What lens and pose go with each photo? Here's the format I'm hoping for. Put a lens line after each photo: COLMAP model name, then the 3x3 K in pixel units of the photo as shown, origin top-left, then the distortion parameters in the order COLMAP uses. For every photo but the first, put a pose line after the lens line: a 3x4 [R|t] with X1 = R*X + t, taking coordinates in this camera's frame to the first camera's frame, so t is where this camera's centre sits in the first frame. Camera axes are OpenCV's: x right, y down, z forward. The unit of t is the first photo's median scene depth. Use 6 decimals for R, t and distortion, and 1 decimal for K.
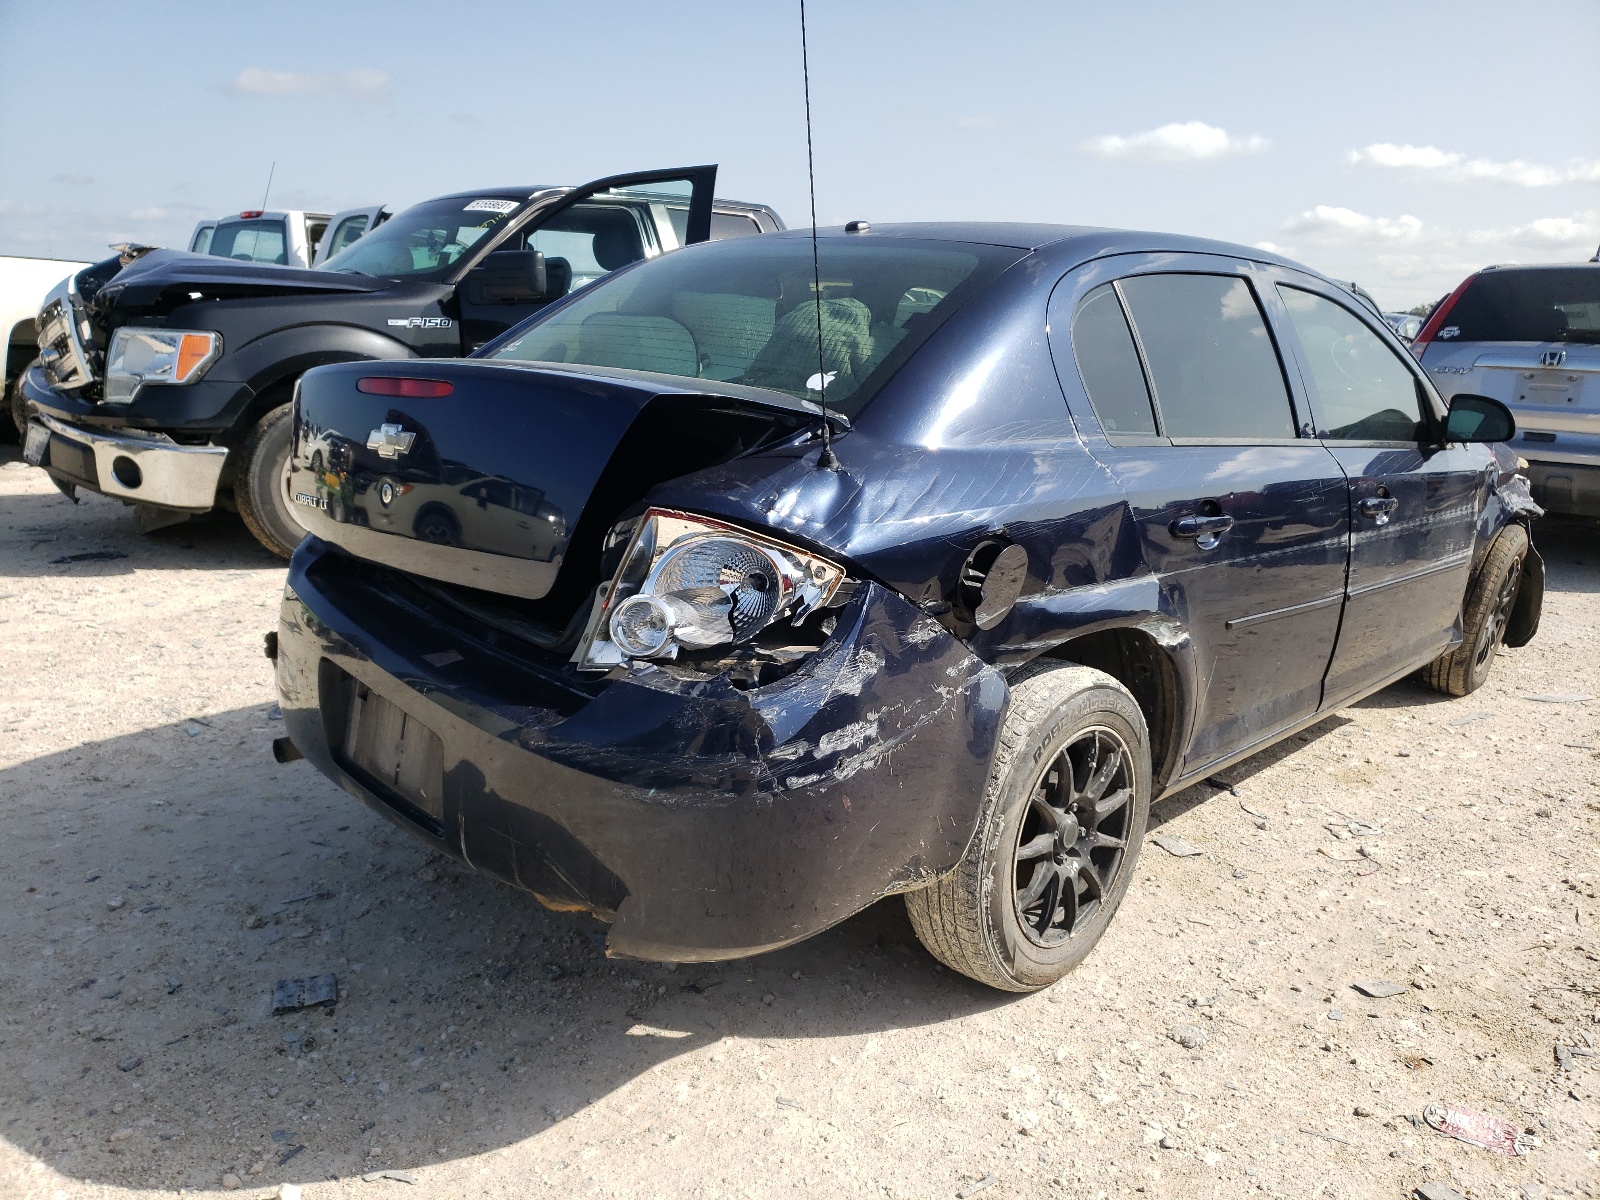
lens RADIAL K [[1211.6, 0, 801.0], [0, 1211.6, 547.9], [0, 0, 1]] dist [-0.049624, 0.061259]
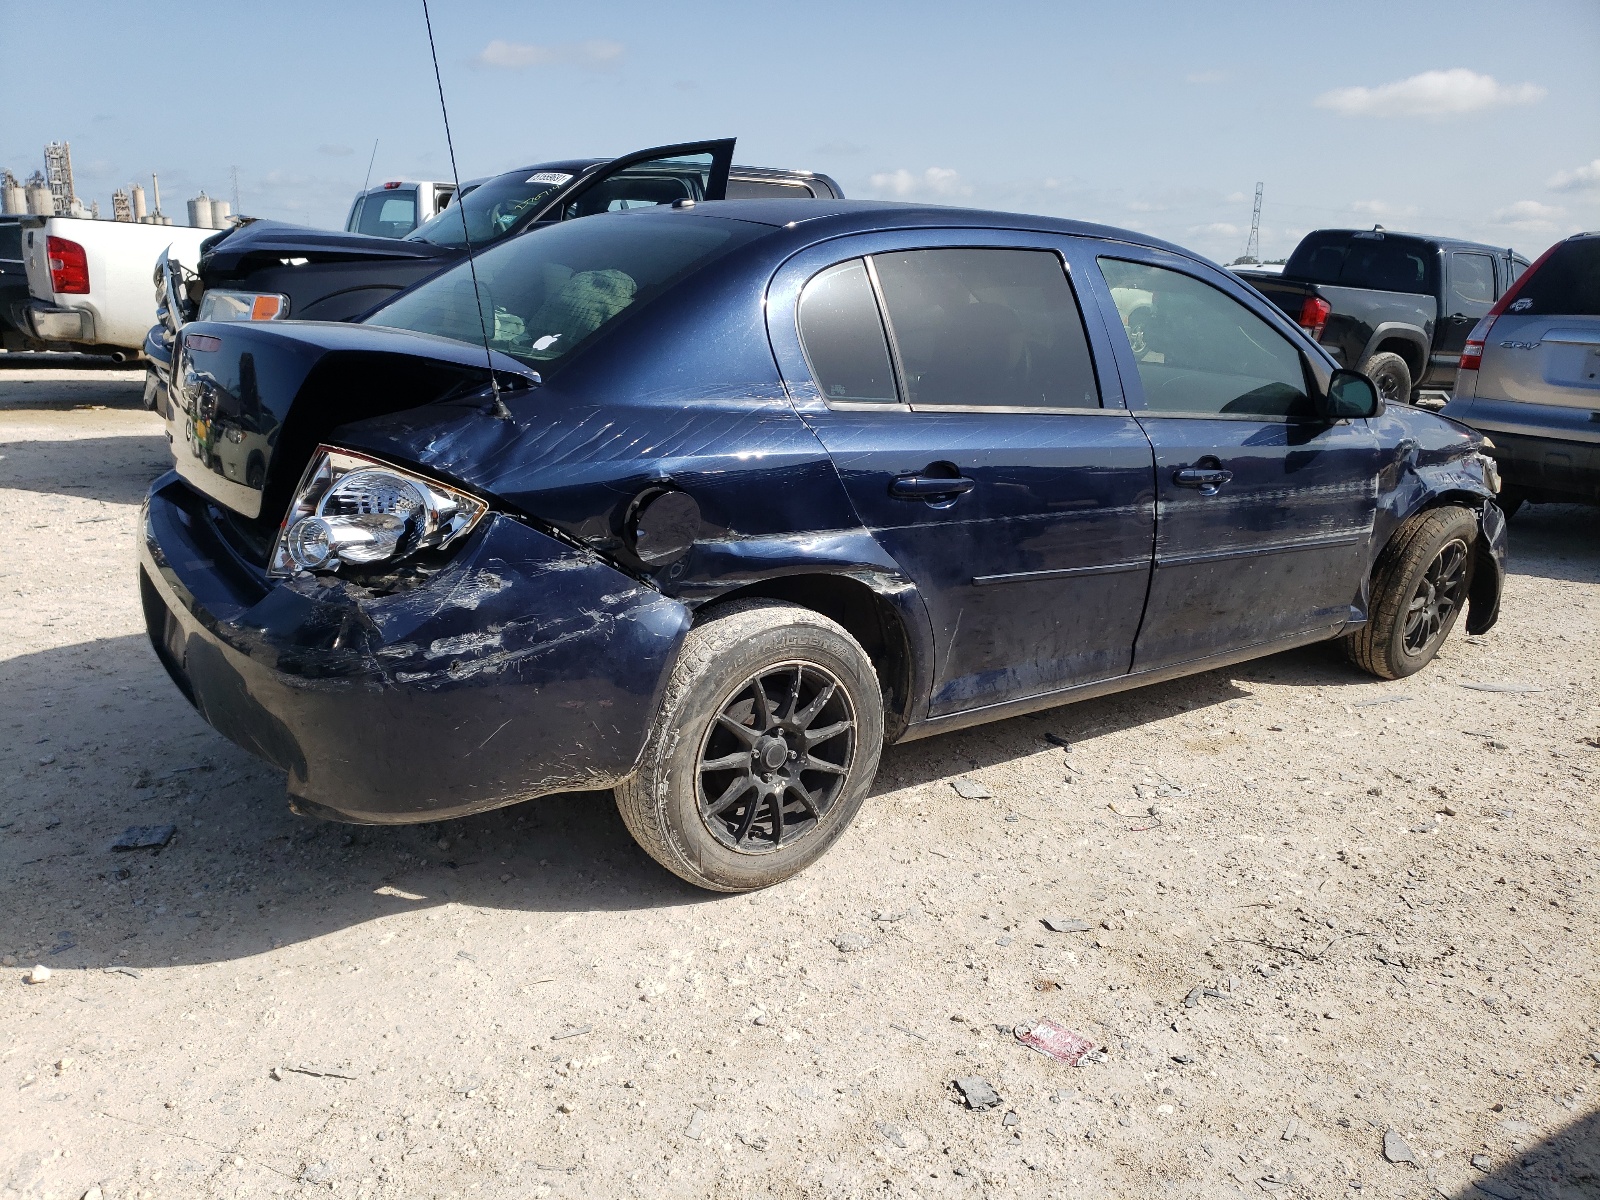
lens RADIAL K [[1232.8, 0, 962.3], [0, 1232.8, 592.2], [0, 0, 1]] dist [0.079375, -0.129150]
pose [[0.984248, 0.048350, -0.170056, 0.595459], [-0.039197, 0.997617, 0.056779, 0.013880], [0.172396, -0.049219, 0.983797, -0.095621]]
